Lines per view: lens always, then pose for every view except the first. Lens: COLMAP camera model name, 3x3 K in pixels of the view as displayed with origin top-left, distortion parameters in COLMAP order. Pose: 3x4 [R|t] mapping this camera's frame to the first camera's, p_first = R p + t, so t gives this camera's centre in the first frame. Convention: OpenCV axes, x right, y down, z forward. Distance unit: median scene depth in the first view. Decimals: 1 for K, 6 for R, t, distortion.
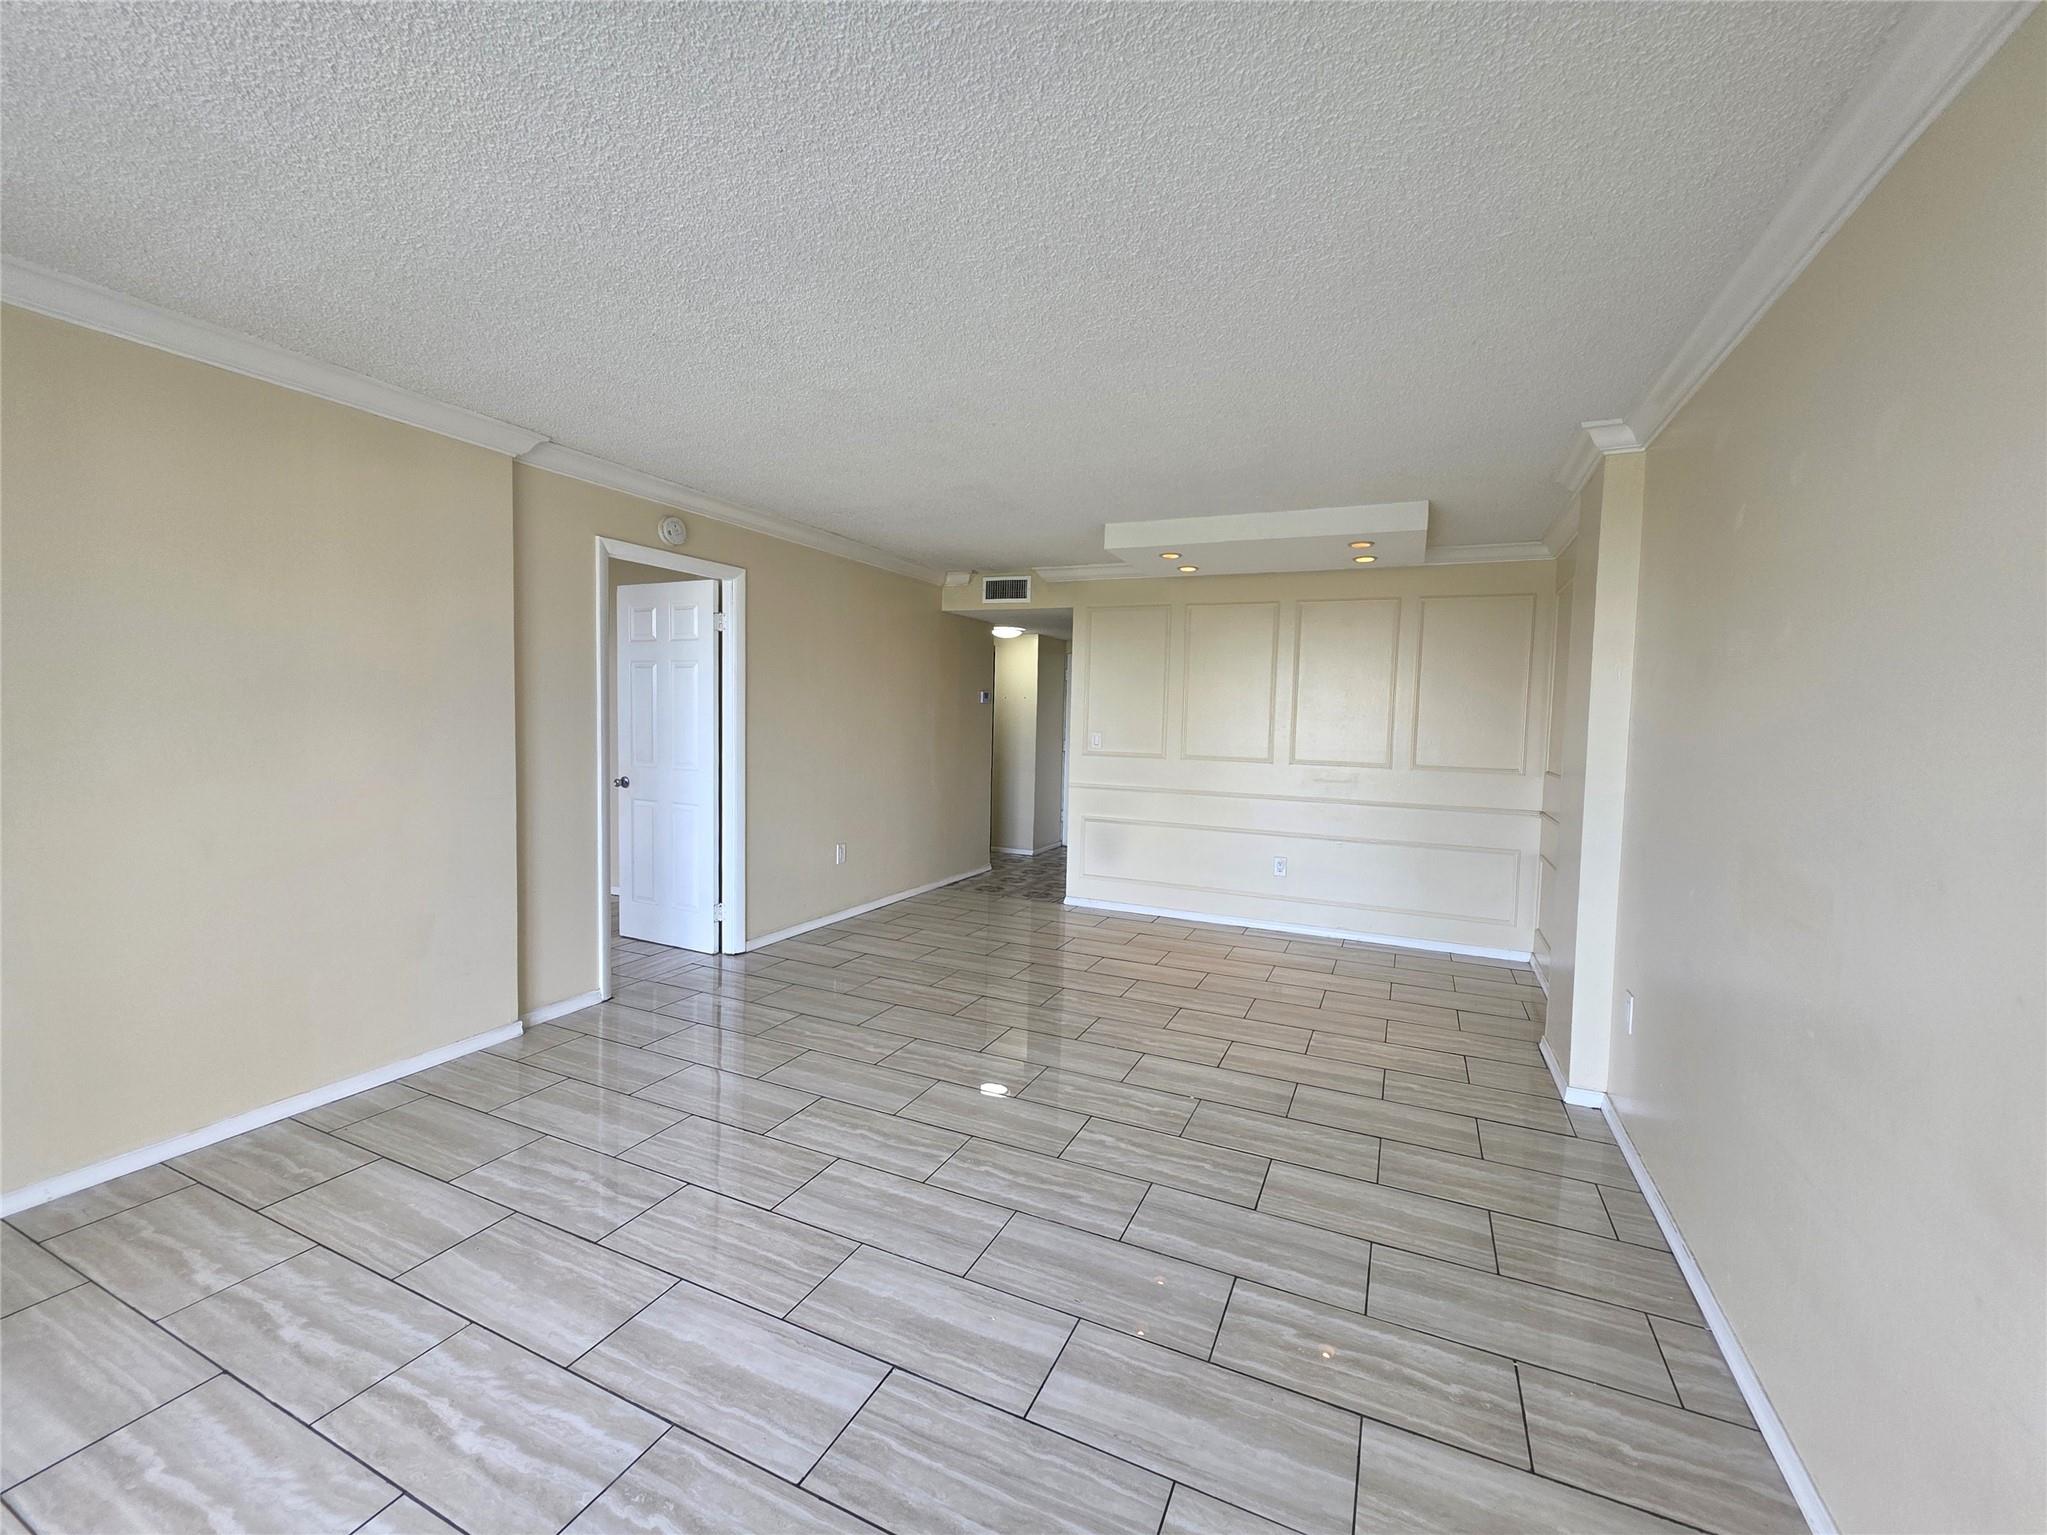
lens RADIAL K [[828.6, 0, 1023.5], [0, 828.6, 767.5], [0, 0, 1]] dist [0.001901, 0.000197]
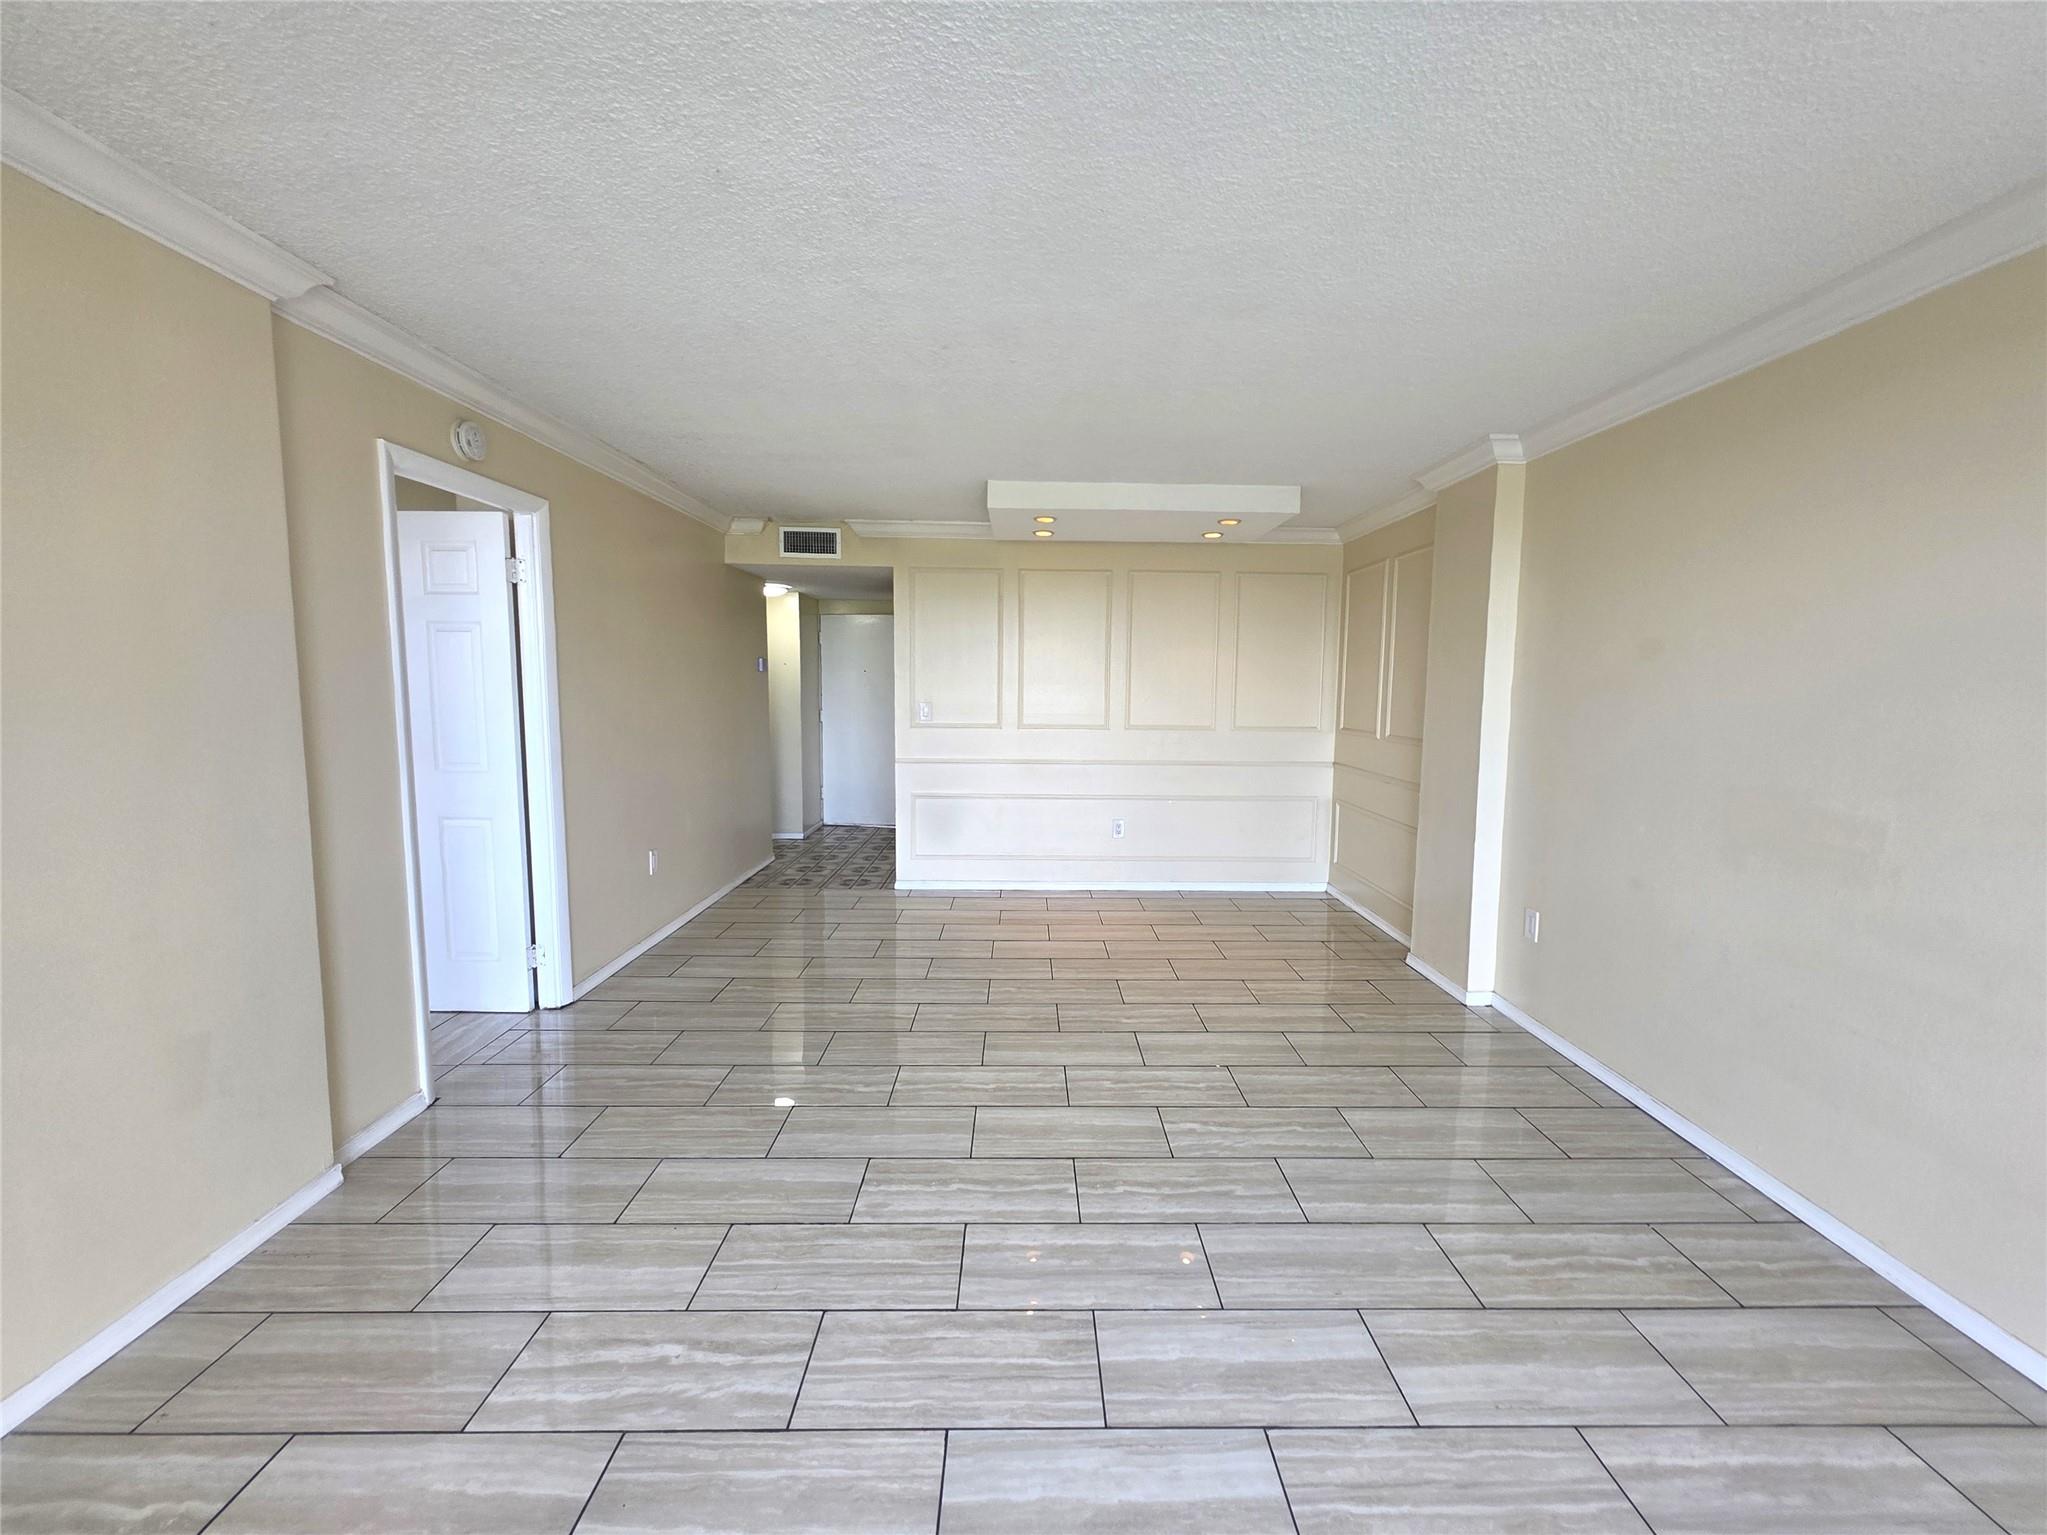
lens RADIAL K [[845.8, 0, 1023.5], [0, 845.8, 767.5], [0, 0, 1]] dist [0.002450, -0.000167]
pose [[0.902729, -0.059160, 0.426123, -0.414046], [0.039549, 0.997717, 0.054733, -0.033050], [-0.428389, -0.032556, 0.903008, 0.166694]]
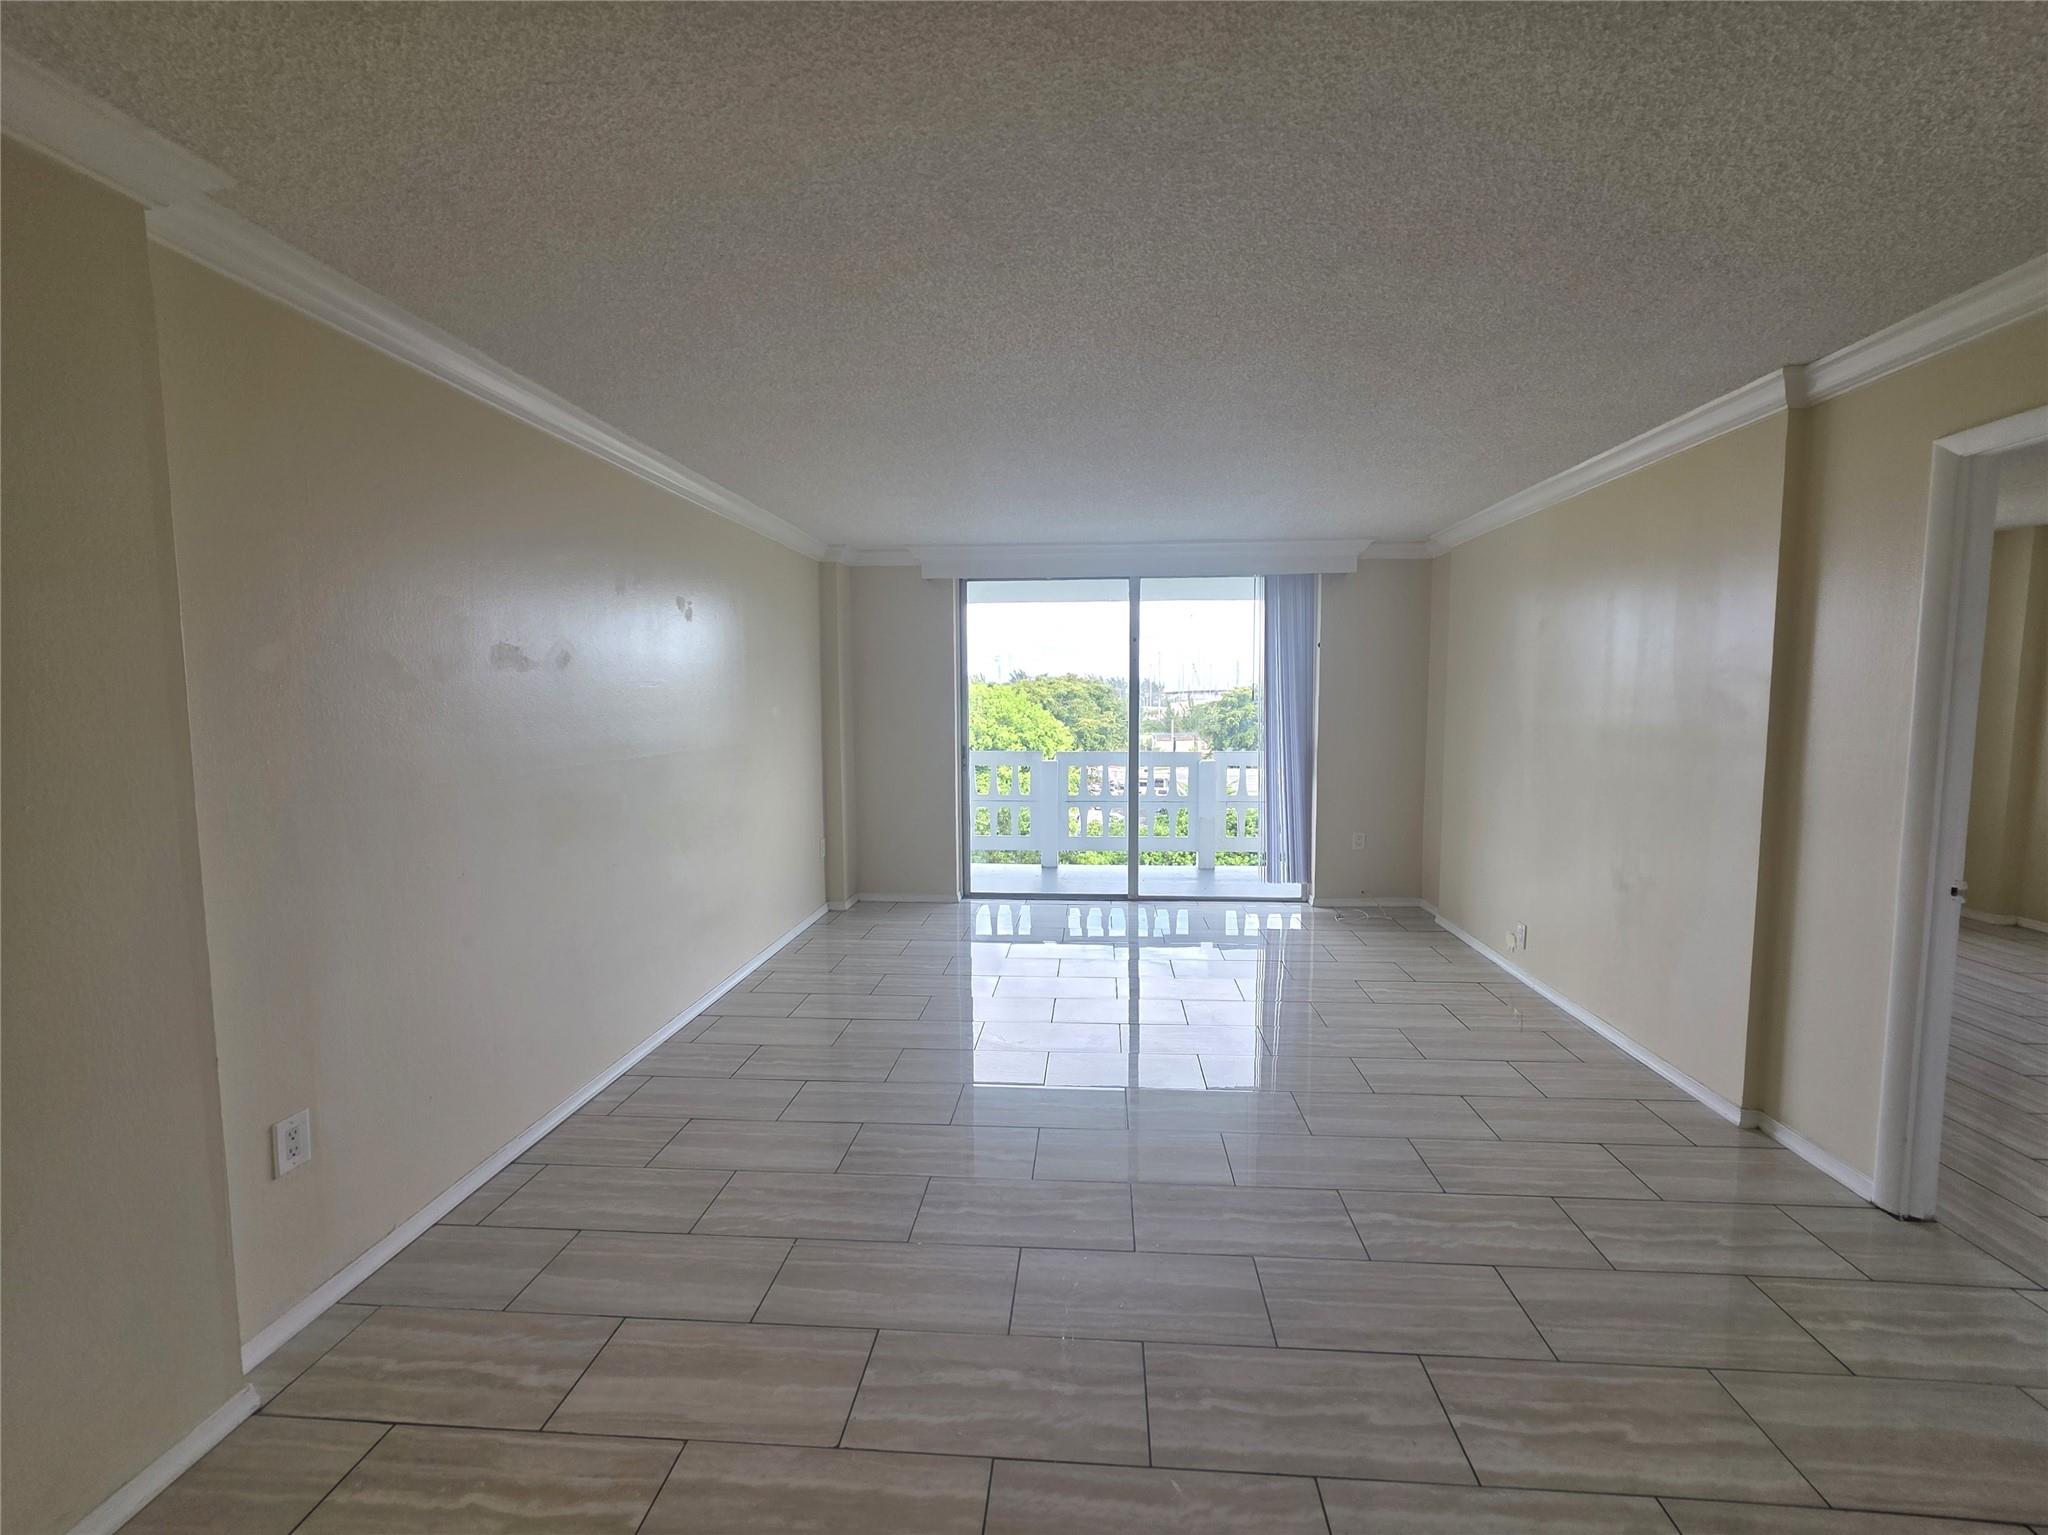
lens RADIAL K [[818.3, 0, 1024.0], [0, 818.3, 767.5], [0, 0, 1]] dist [0.000026, 0.000065]
pose [[-0.938553, 0.011506, -0.344944, 0.346160], [-0.037639, 0.990071, 0.135436, -0.113291], [0.343077, 0.140097, -0.928801, 1.577543]]
